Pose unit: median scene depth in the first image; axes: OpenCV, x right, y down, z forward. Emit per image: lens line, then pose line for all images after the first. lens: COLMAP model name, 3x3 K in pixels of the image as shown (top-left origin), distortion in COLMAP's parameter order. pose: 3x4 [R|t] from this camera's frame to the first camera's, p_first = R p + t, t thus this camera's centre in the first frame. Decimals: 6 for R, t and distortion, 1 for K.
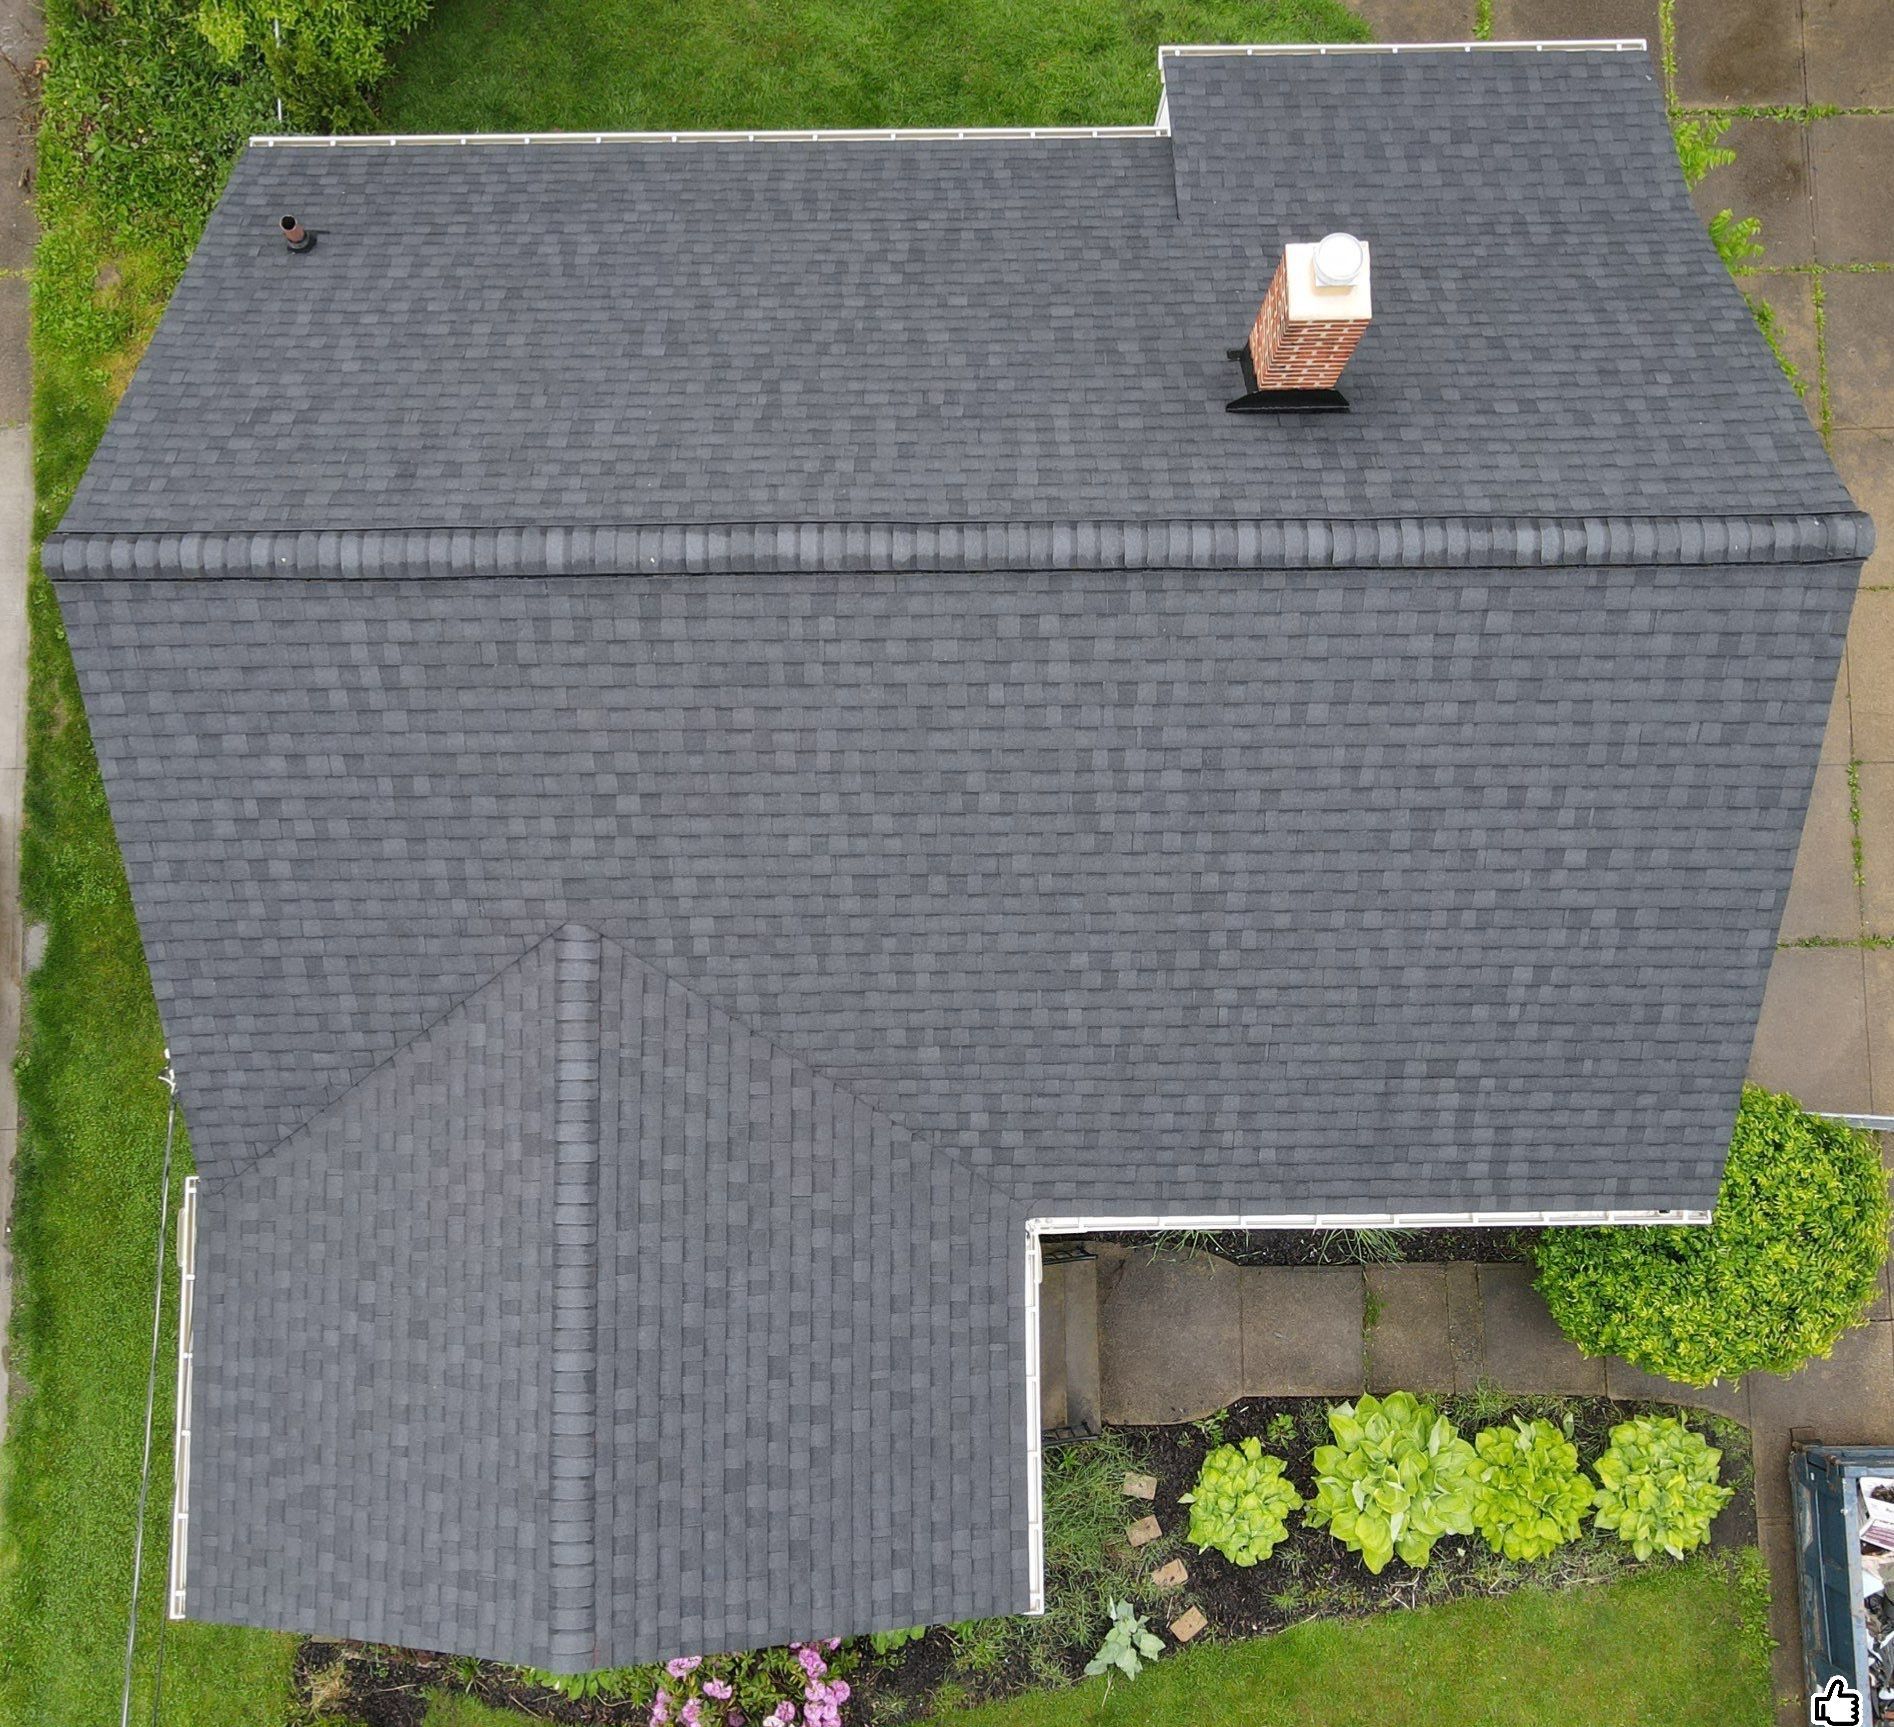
lens RADIAL K [[2088.7, 0, 947.0], [0, 2088.7, 863.5], [0, 0, 1]] dist [-0.000312, -0.028695]
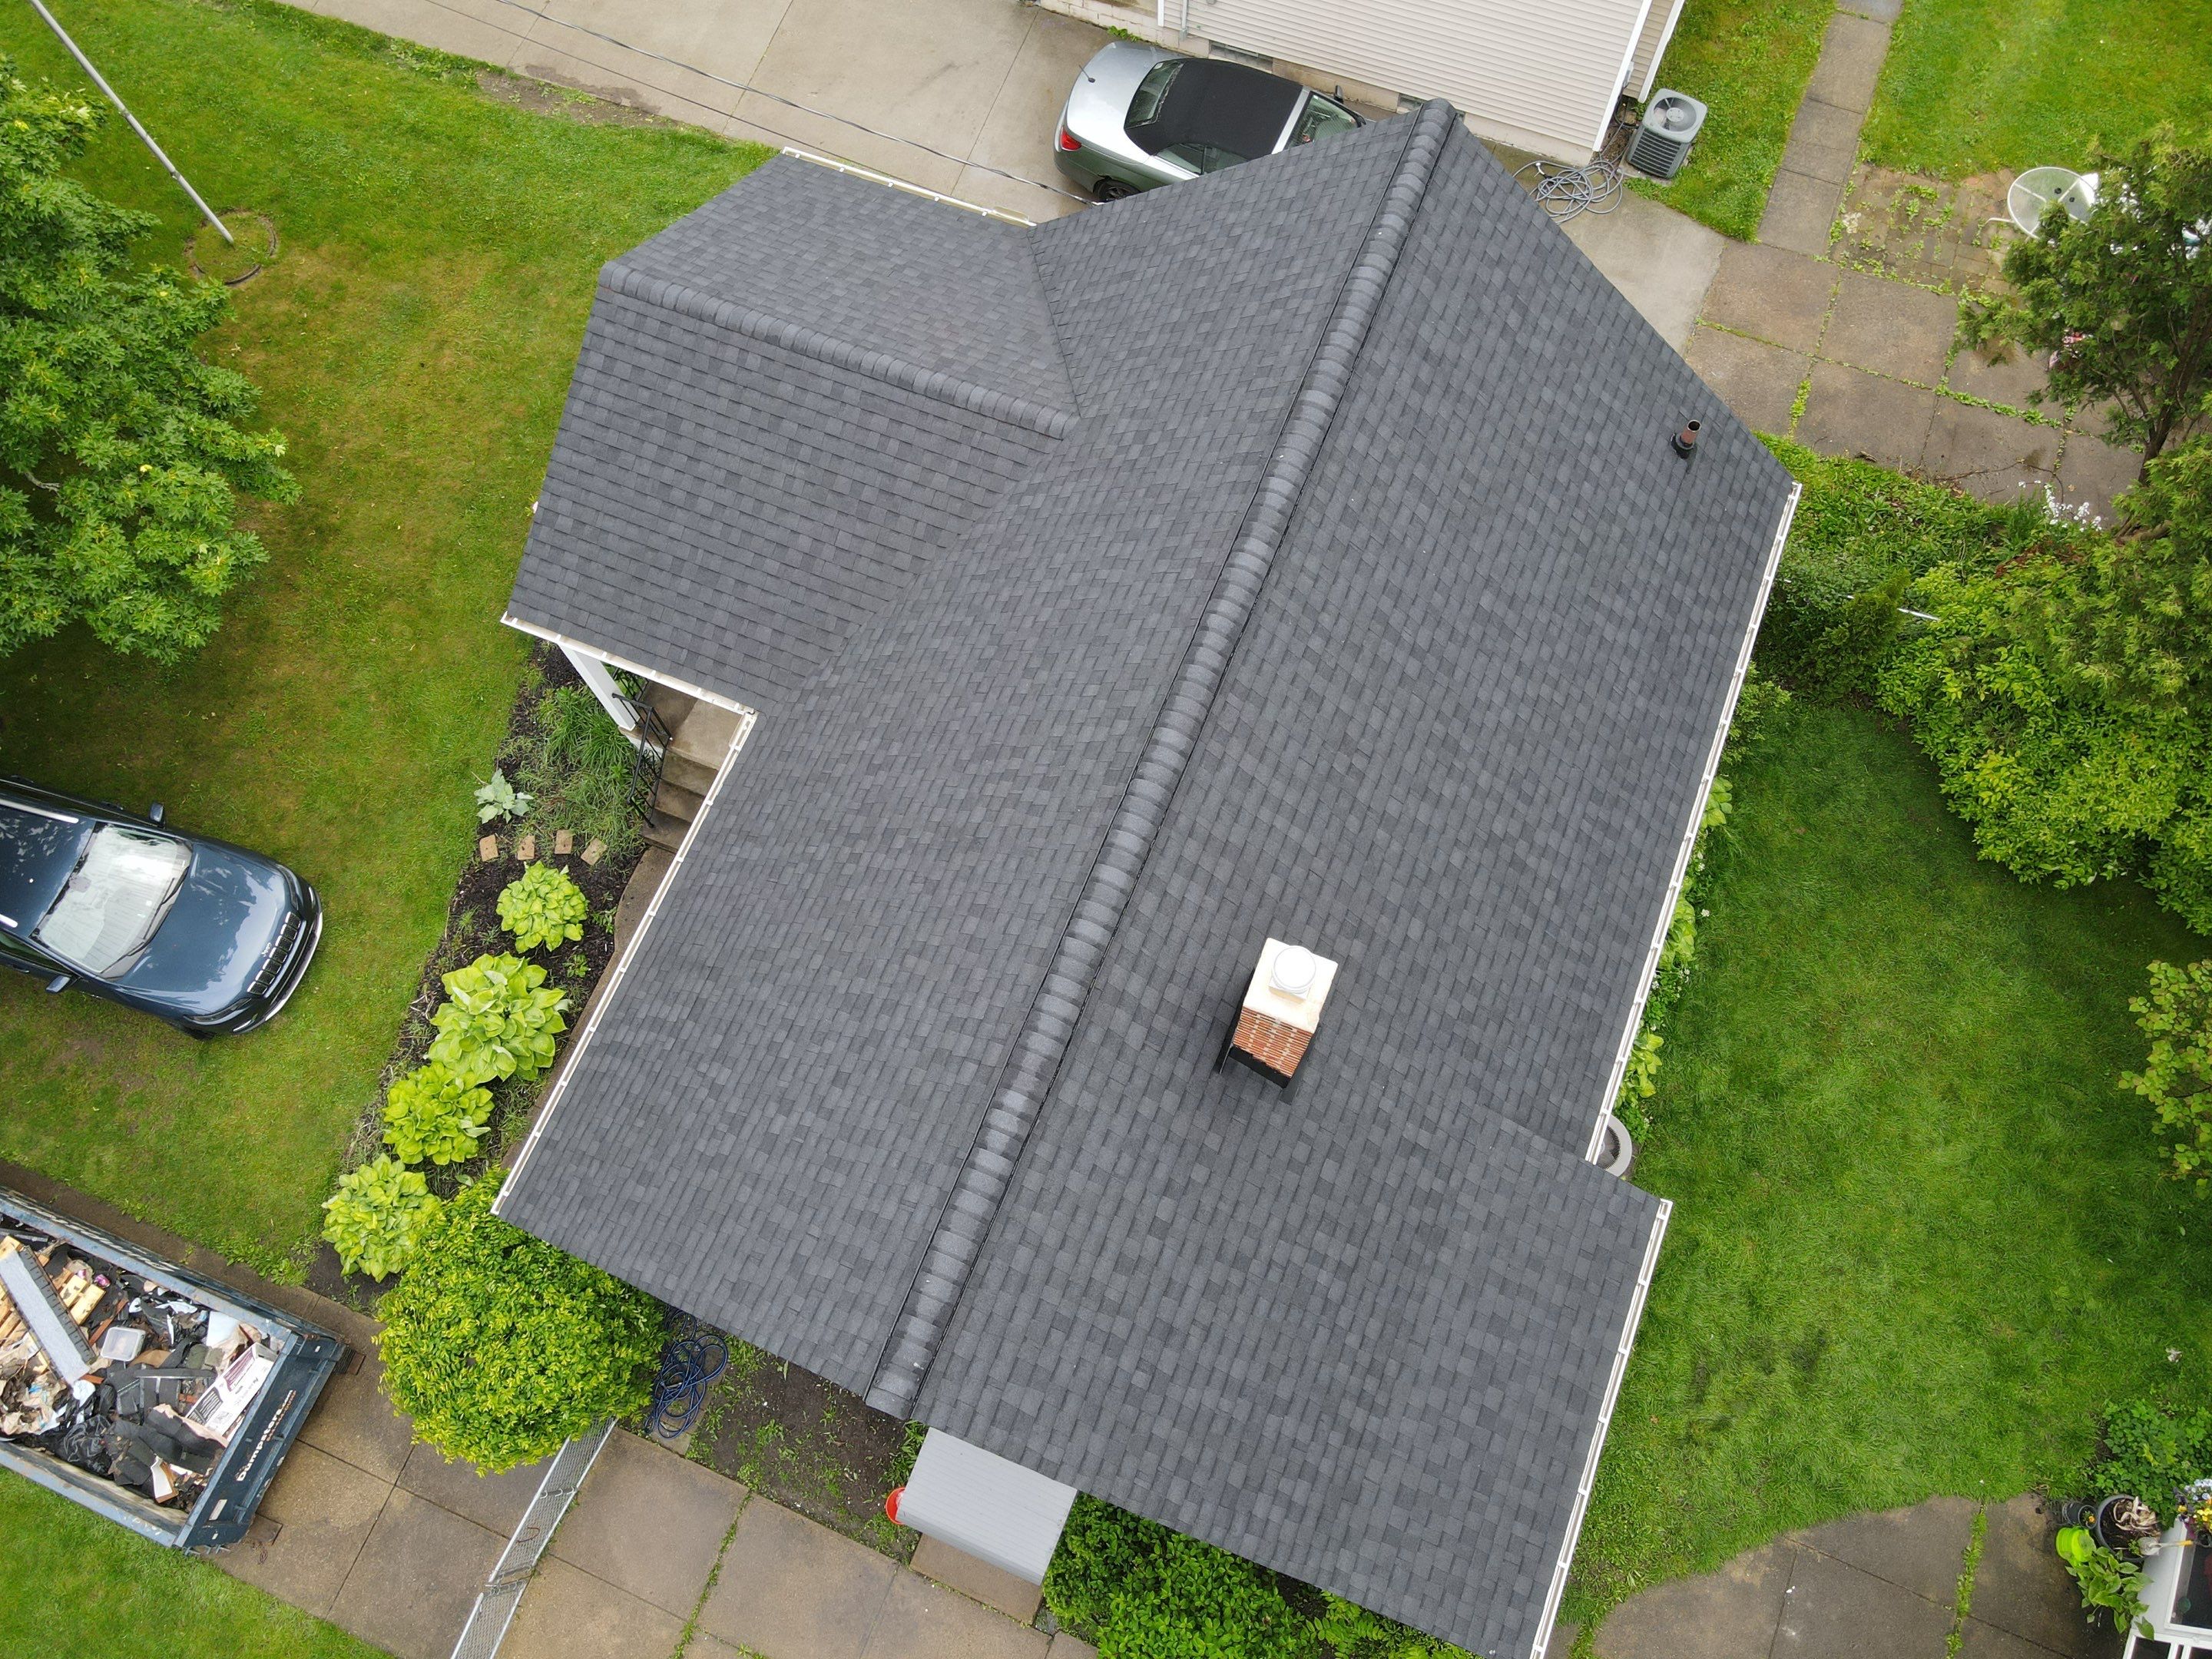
lens RADIAL K [[1601.8, 0, 1064.8], [0, 1601.8, 830.1], [0, 0, 1]] dist [0.001352, 0.003640]
pose [[-0.395039, 0.867593, -0.302038, 0.296202], [-0.905892, -0.313256, 0.285009, -0.277626], [0.152657, 0.386203, 0.909694, 0.141818]]
